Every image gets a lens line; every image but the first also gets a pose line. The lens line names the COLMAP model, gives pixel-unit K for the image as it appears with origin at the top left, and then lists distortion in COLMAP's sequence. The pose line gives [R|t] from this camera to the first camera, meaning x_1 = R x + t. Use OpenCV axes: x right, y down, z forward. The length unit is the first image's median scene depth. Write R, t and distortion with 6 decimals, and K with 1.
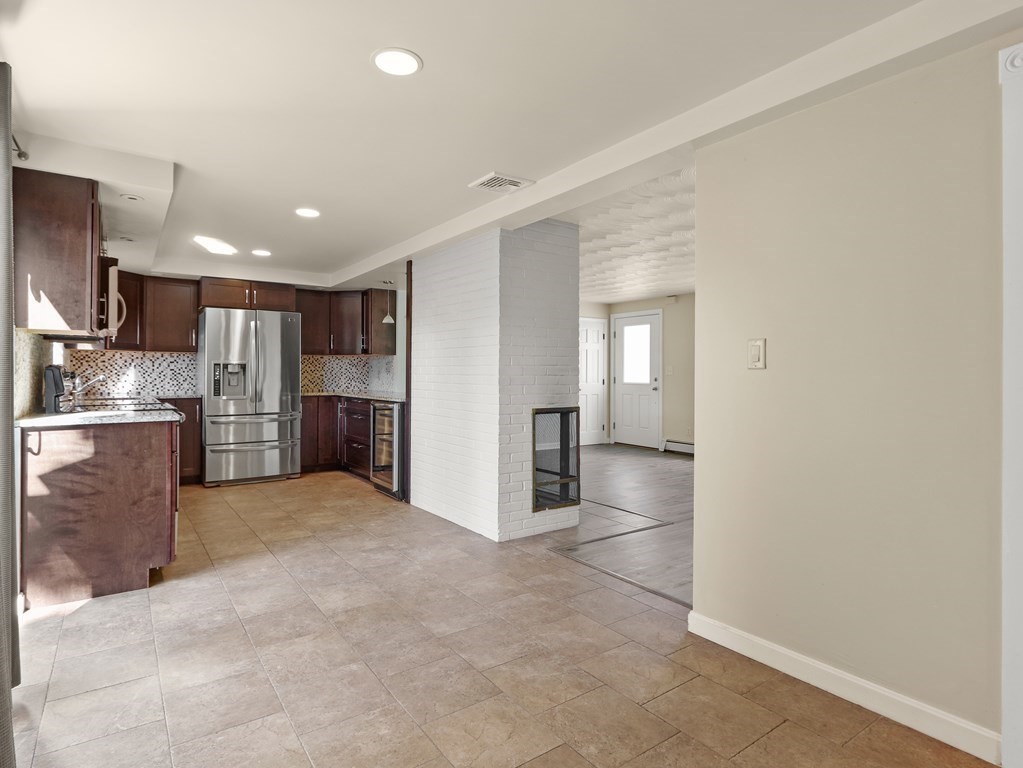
lens RADIAL K [[545.2, 0, 512.9], [0, 545.2, 374.0], [0, 0, 1]] dist [0.000940, -0.005114]
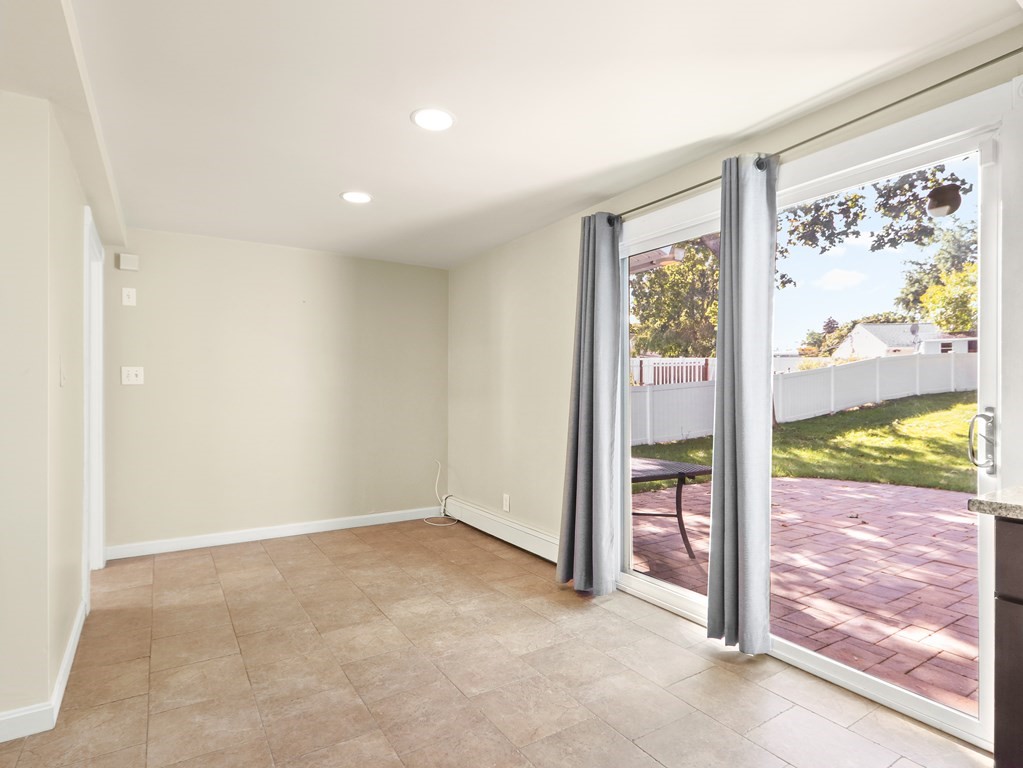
lens RADIAL K [[545.2, 0, 510.6], [0, 545.2, 387.4], [0, 0, 1]] dist [0.000940, -0.005114]
pose [[-0.998723, -0.007328, 0.049993, -0.398800], [-0.007692, 0.999945, -0.007089, -0.004914], [-0.049938, -0.007464, -0.998724, 1.968772]]
